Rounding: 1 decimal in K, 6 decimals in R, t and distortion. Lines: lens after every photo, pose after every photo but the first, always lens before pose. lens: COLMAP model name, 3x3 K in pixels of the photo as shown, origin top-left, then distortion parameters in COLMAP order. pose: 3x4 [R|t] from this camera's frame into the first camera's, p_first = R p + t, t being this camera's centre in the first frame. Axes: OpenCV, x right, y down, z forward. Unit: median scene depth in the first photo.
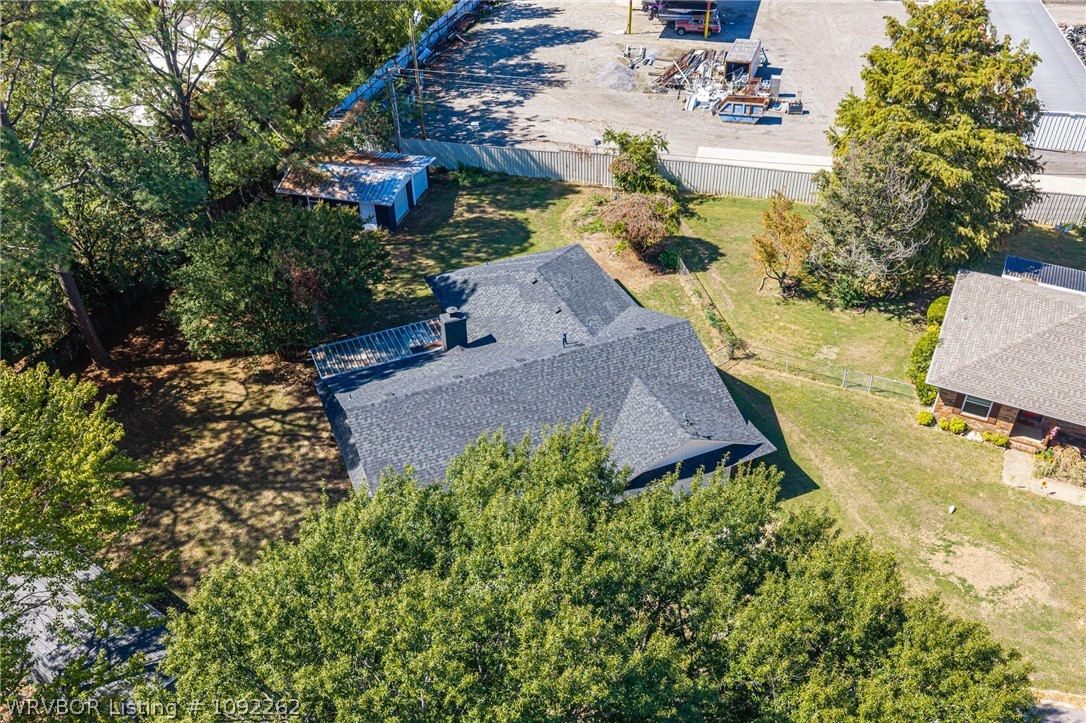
lens RADIAL K [[899.9, 0, 546.7], [0, 899.9, 362.5], [0, 0, 1]] dist [0.003737, -0.004438]
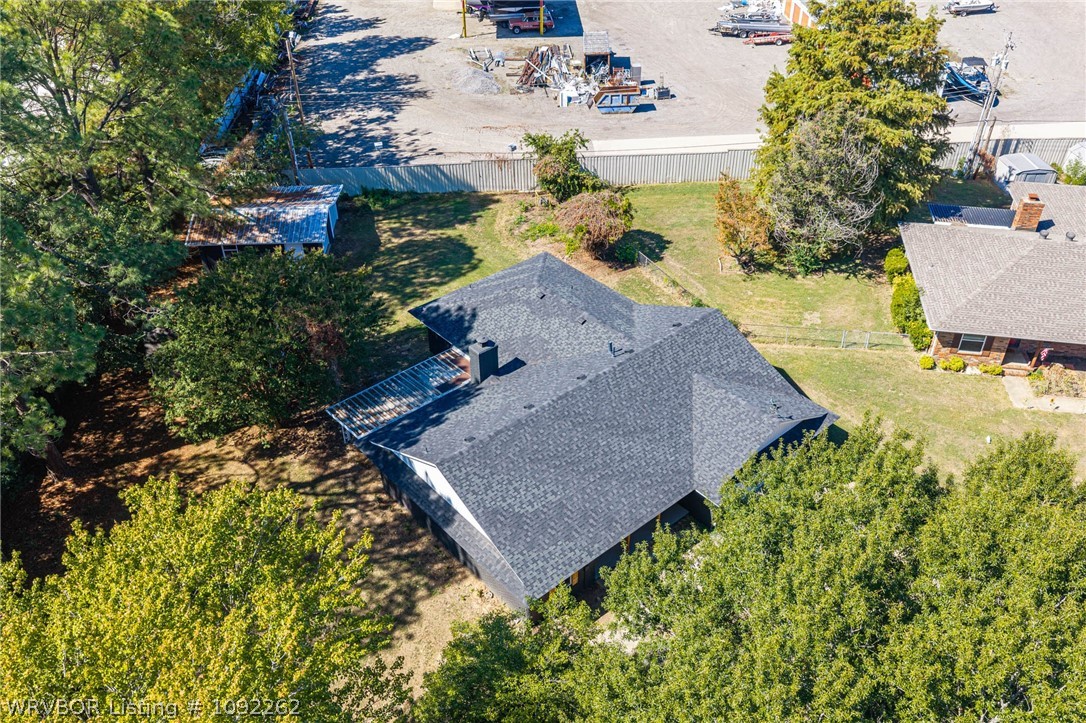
lens RADIAL K [[899.9, 0, 546.7], [0, 899.9, 362.5], [0, 0, 1]] dist [0.003737, -0.004438]
pose [[0.953051, -0.178341, 0.244719, -0.200095], [0.178813, 0.983670, 0.020475, -0.030063], [-0.244374, 0.024245, 0.969378, 0.050278]]
